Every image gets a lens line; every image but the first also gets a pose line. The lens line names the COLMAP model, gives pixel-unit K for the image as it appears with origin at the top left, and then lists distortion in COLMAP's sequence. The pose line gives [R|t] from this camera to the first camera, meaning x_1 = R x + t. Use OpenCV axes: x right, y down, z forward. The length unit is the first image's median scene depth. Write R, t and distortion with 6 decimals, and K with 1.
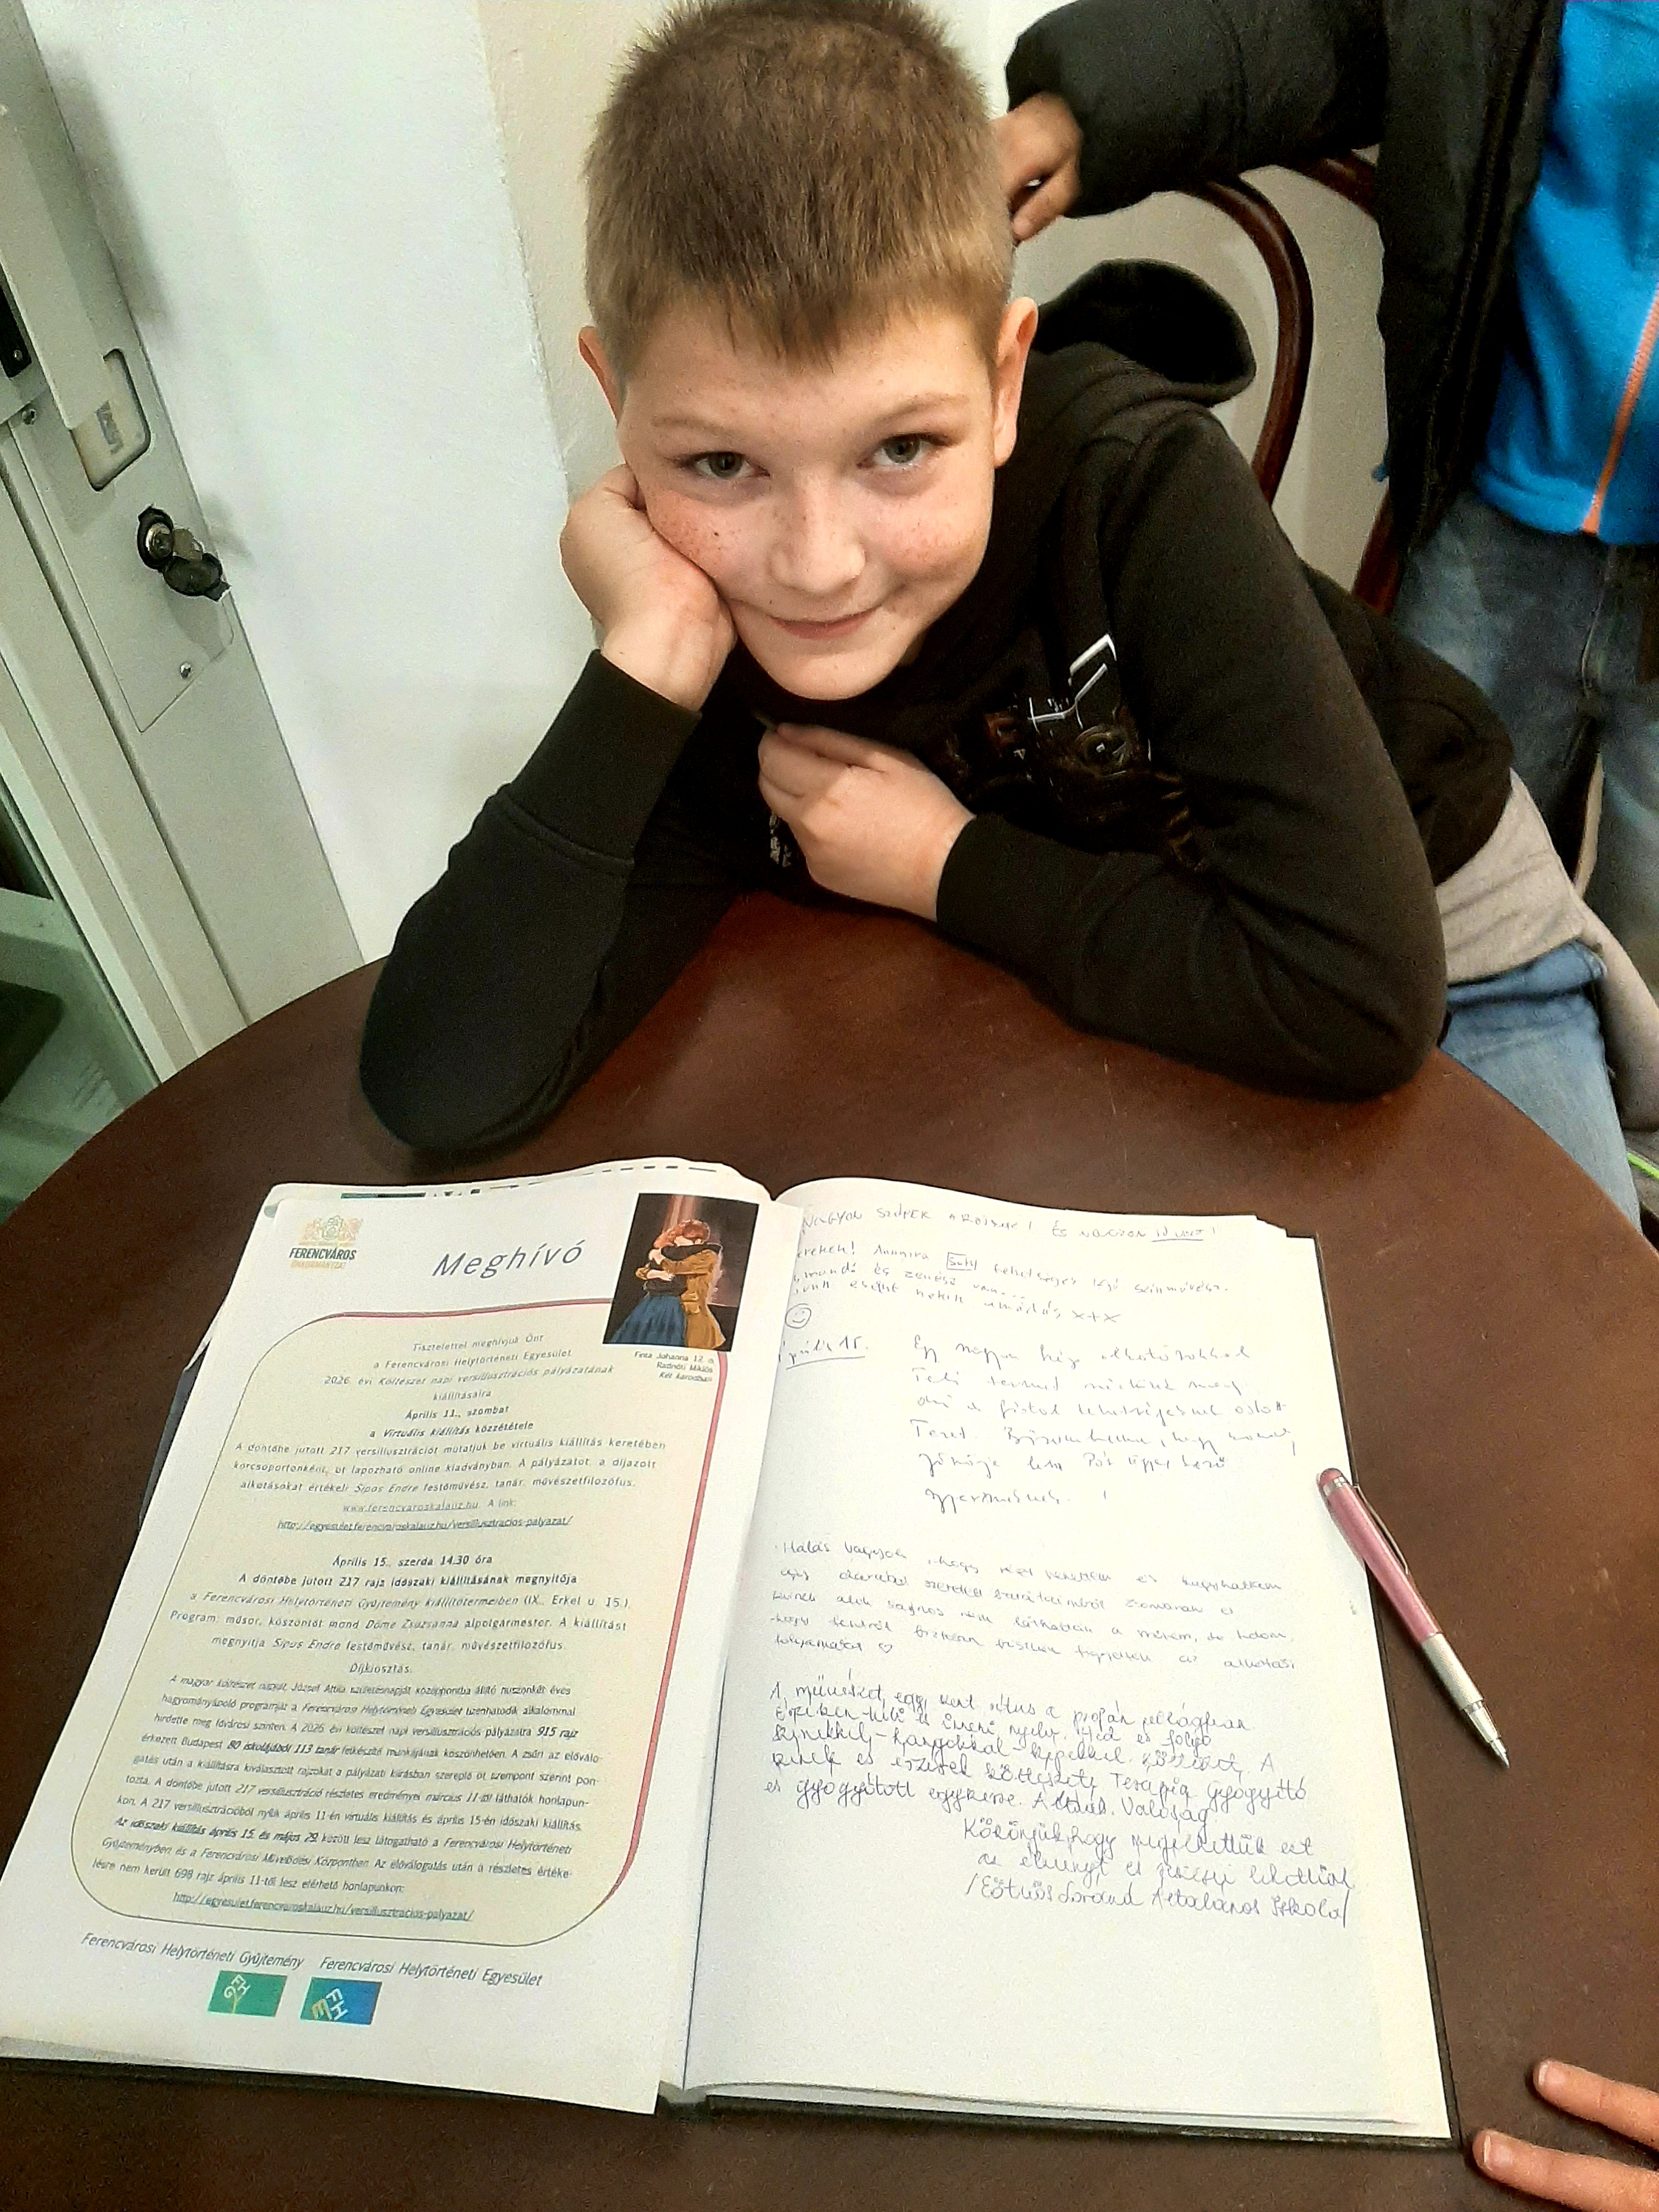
lens RADIAL K [[1682.1, 0, 829.5], [0, 1682.1, 1106.0], [0, 0, 1]] dist [0.221369, -0.416884]
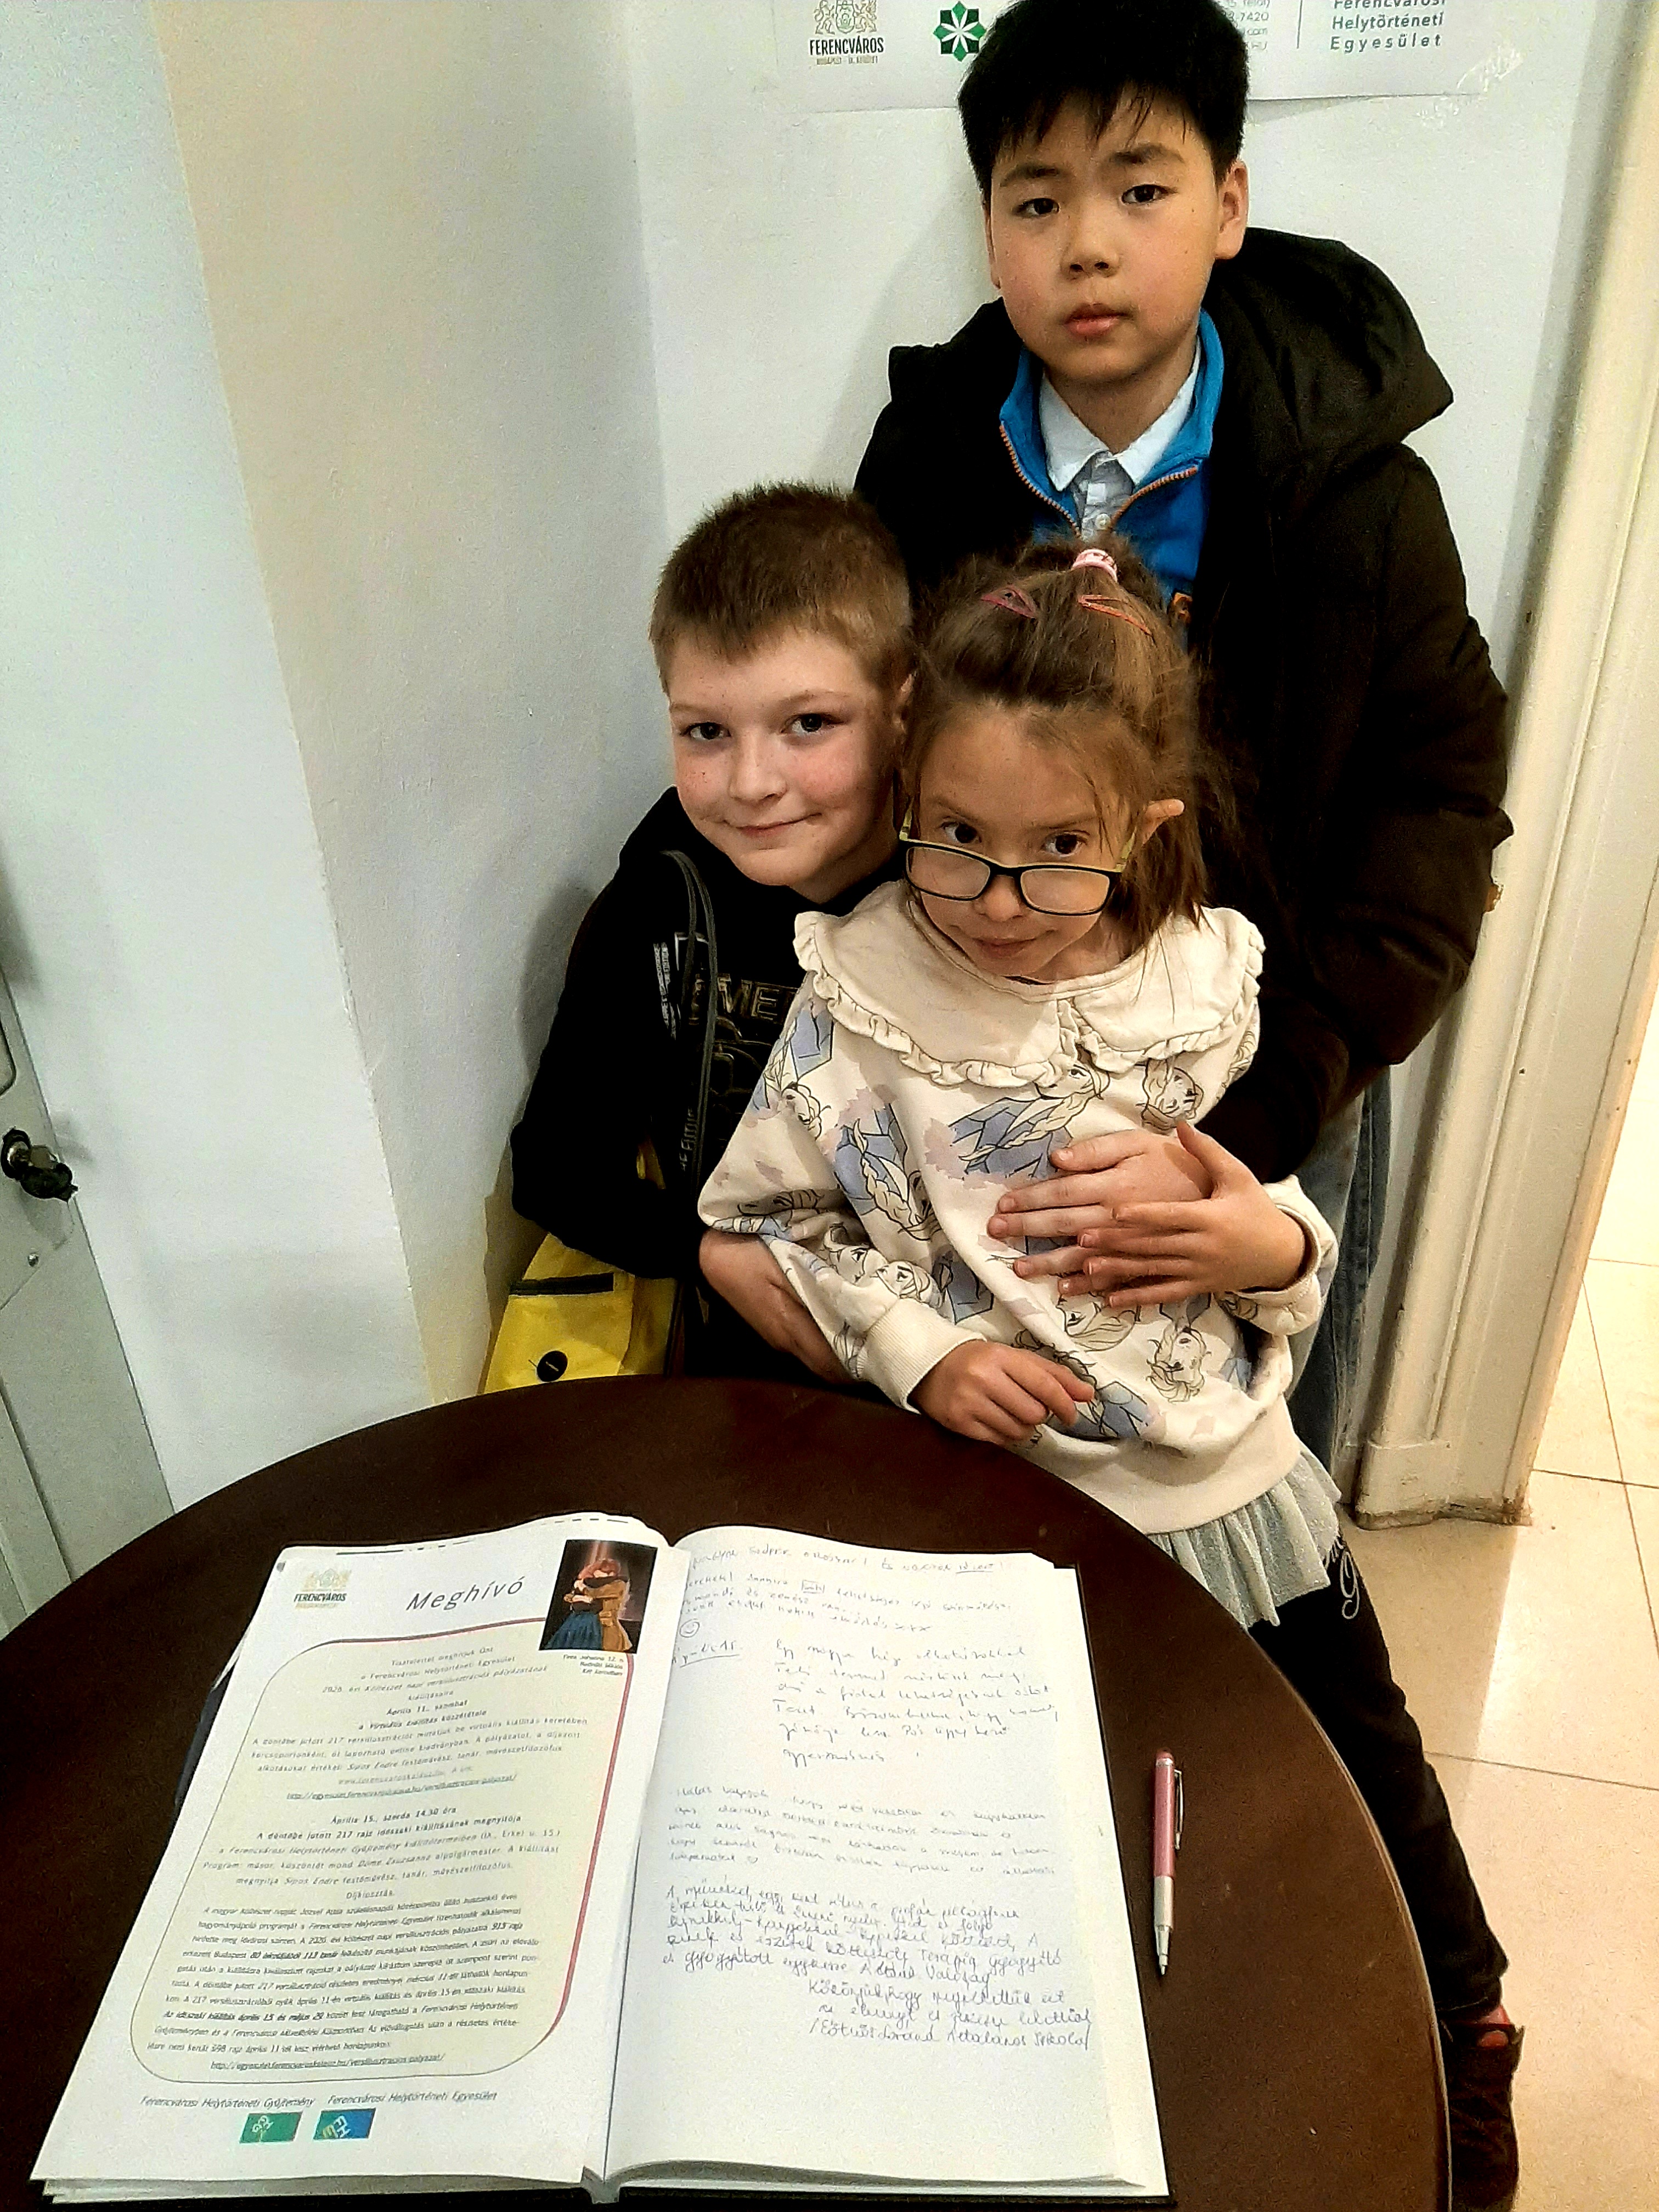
lens RADIAL K [[1682.1, 0, 829.5], [0, 1682.1, 1106.0], [0, 0, 1]] dist [0.221369, -0.416884]
pose [[0.997908, 0.001335, 0.064629, 0.004610], [0.017074, 0.958836, -0.283447, 0.132537], [-0.062347, 0.283958, 0.956808, -0.472811]]
